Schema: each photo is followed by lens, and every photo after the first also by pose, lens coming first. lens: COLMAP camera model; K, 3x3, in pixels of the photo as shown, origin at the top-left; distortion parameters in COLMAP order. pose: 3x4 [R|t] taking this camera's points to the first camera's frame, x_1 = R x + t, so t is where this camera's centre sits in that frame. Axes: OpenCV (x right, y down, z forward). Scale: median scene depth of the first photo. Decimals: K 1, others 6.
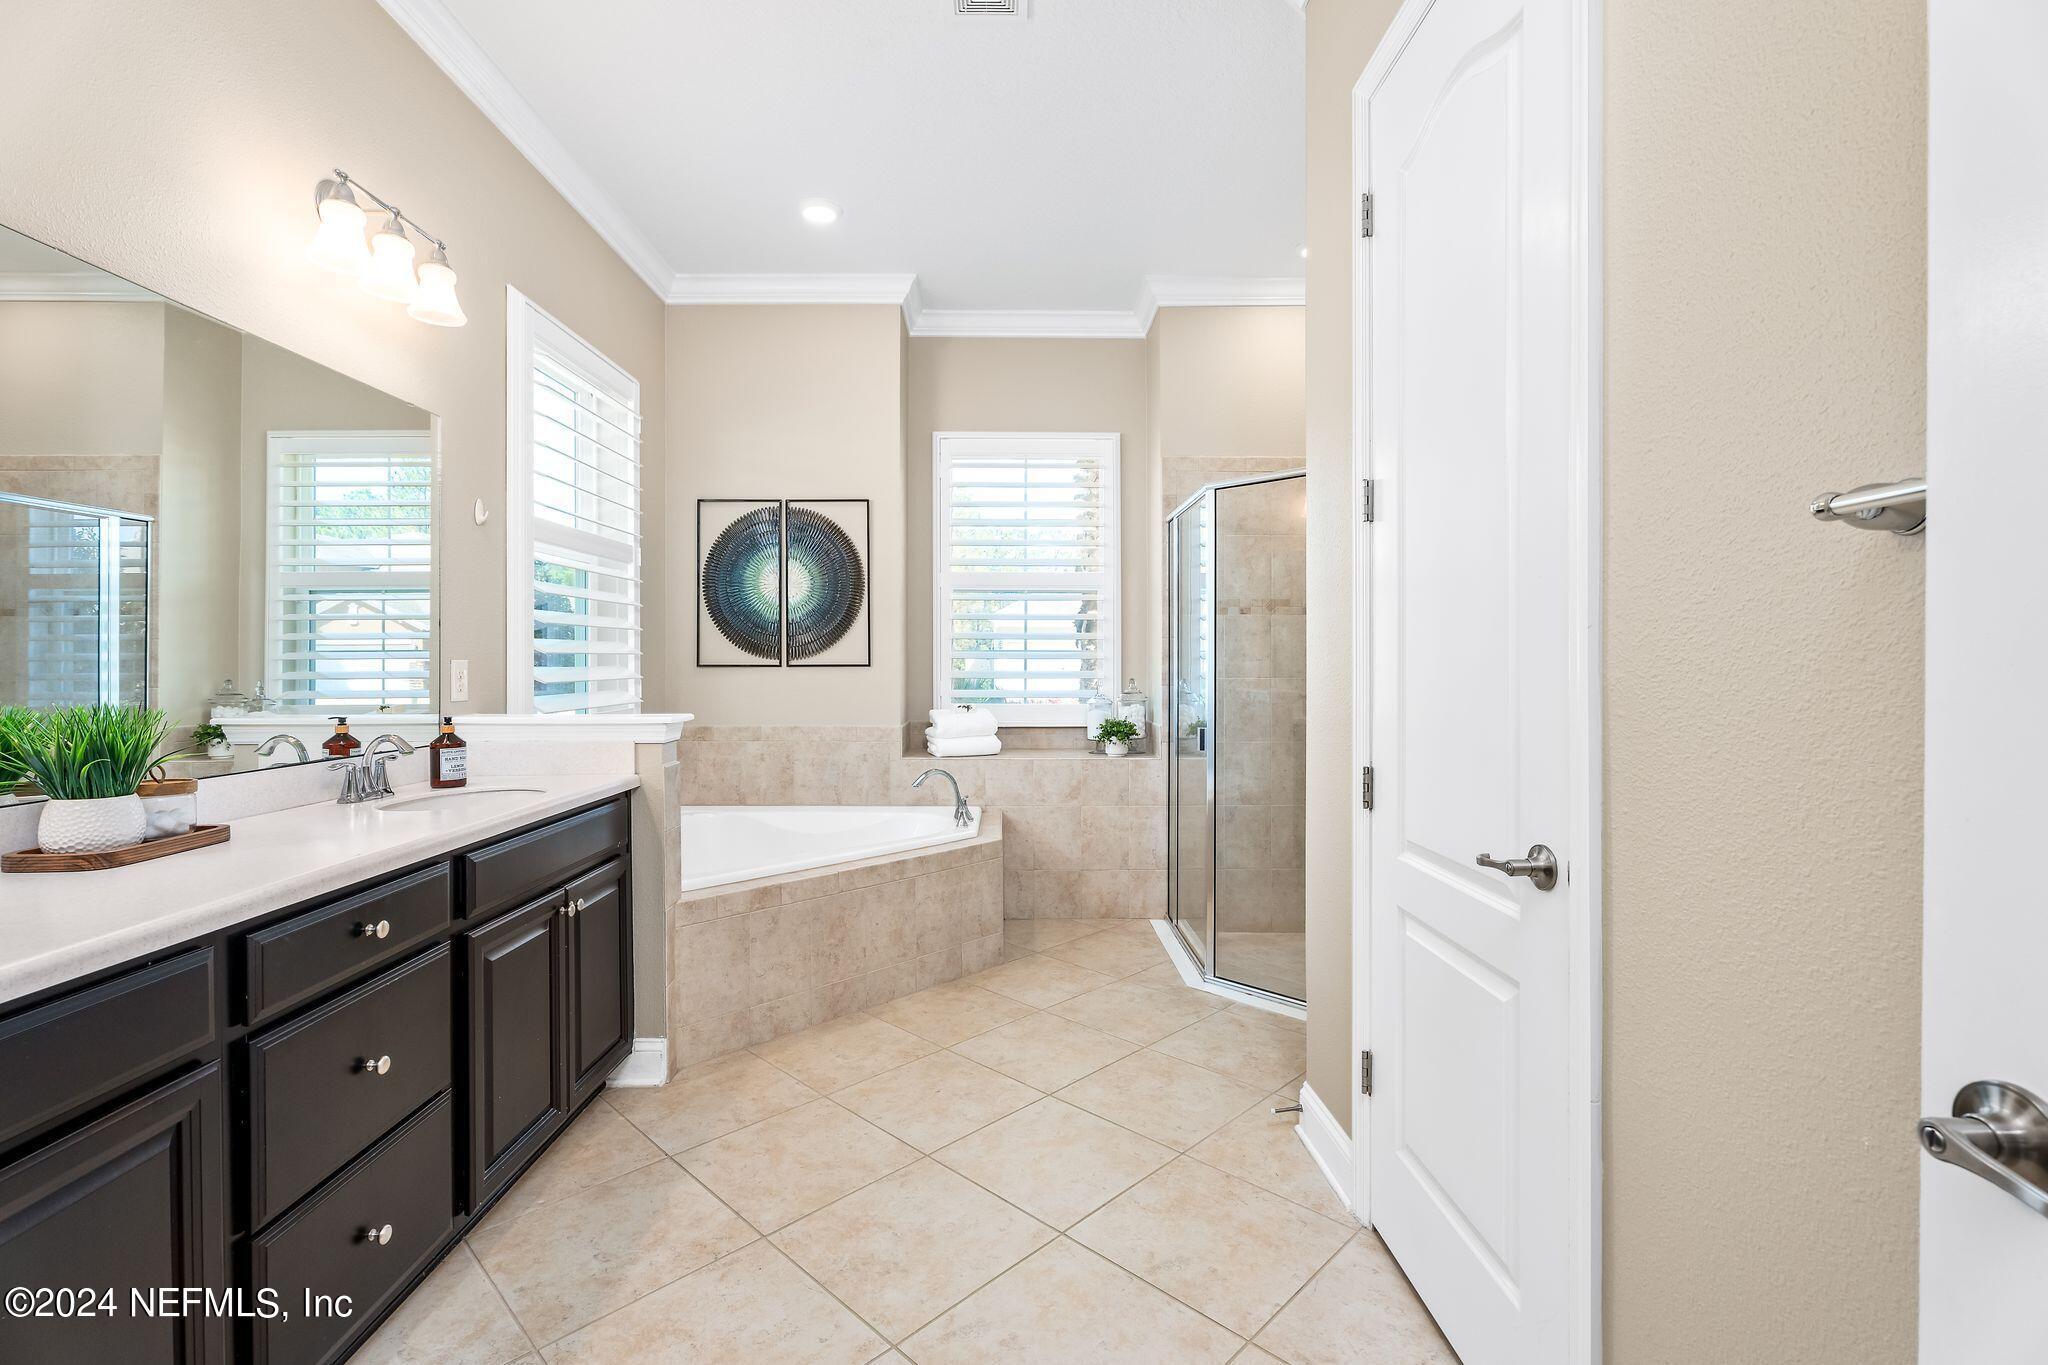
lens RADIAL K [[920.5, 0, 1038.0], [0, 920.5, 666.0], [0, 0, 1]] dist [-0.002353, -0.000195]
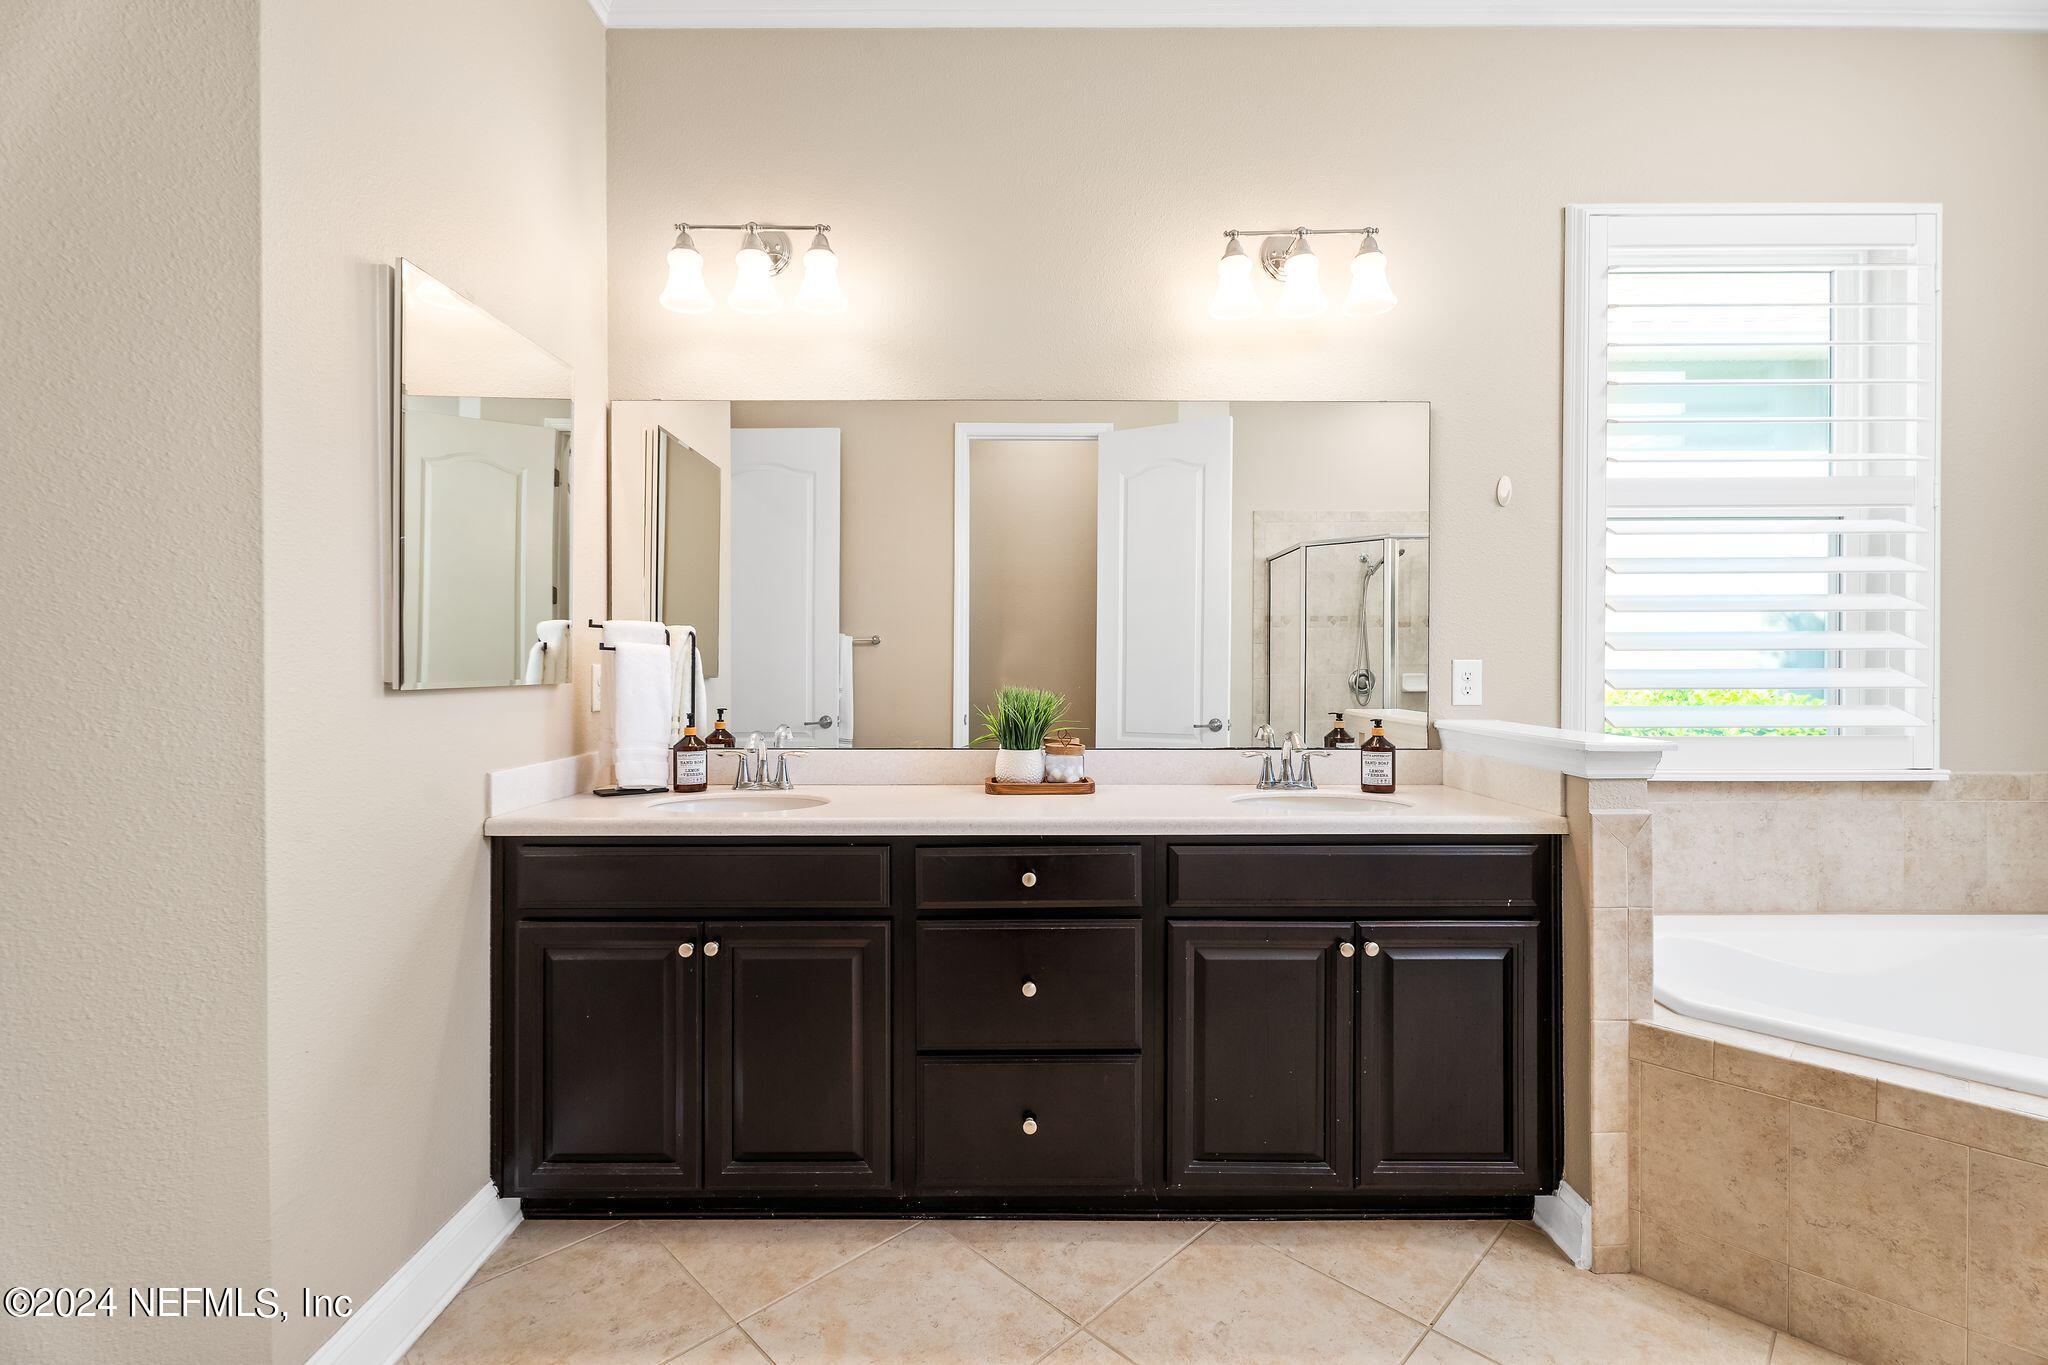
lens RADIAL K [[920.5, 0, 1029.3], [0, 920.5, 672.2], [0, 0, 1]] dist [-0.002353, -0.000195]
pose [[-0.034851, 0.011155, -0.999330, 0.416691], [-0.004673, 0.999925, 0.011325, -0.003372], [0.999382, 0.005065, -0.034796, 0.843648]]
